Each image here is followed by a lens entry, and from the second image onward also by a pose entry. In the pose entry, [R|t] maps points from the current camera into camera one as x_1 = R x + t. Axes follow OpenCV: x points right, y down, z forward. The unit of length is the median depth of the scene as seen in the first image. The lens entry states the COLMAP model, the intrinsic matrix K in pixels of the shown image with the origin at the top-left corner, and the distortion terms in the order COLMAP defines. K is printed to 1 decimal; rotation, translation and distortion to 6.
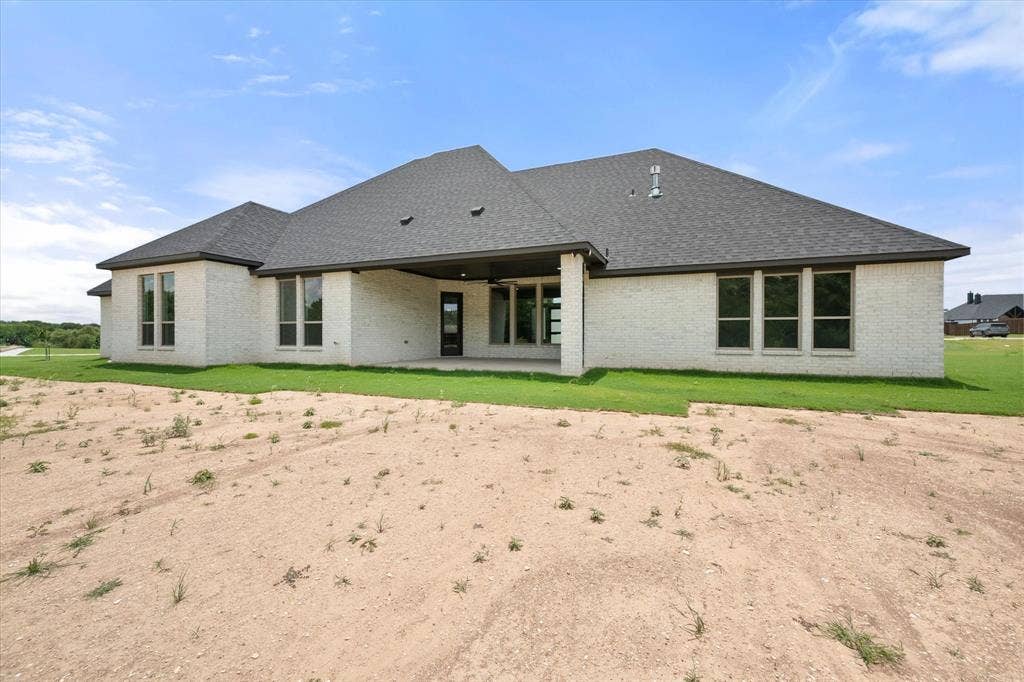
lens RADIAL K [[417.2, 0, 513.1], [0, 417.2, 339.1], [0, 0, 1]] dist [-0.001716, -0.000649]
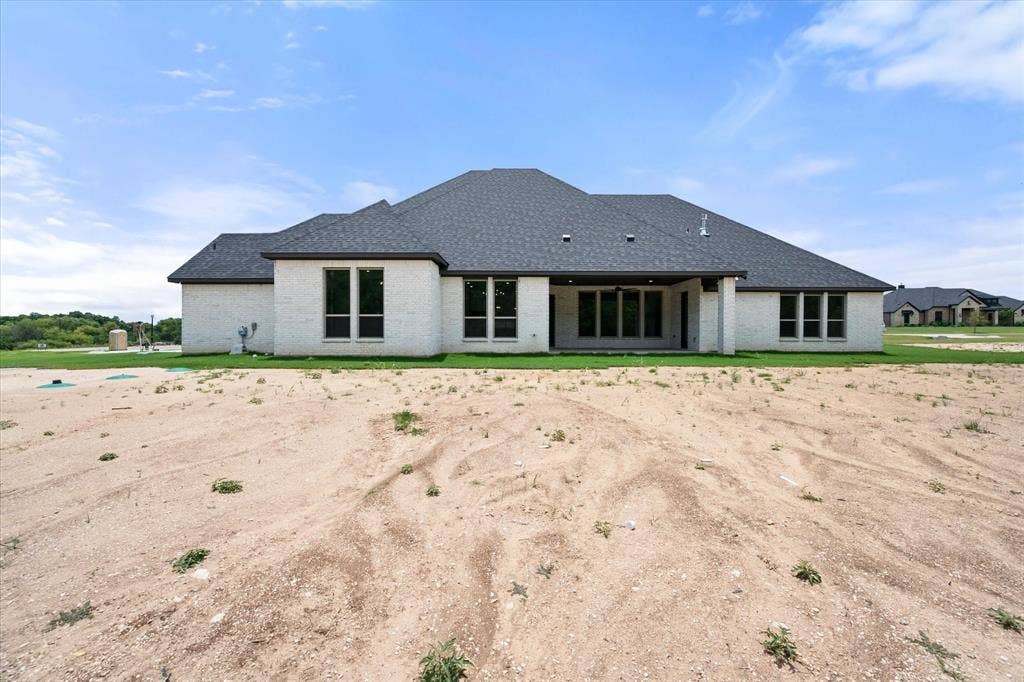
lens RADIAL K [[417.2, 0, 495.9], [0, 417.2, 336.8], [0, 0, 1]] dist [-0.001716, -0.000649]
pose [[0.930008, -0.003300, 0.367524, -1.187595], [-0.001136, 0.999929, 0.011851, 0.000448], [-0.367537, -0.011438, 0.929938, -0.136478]]
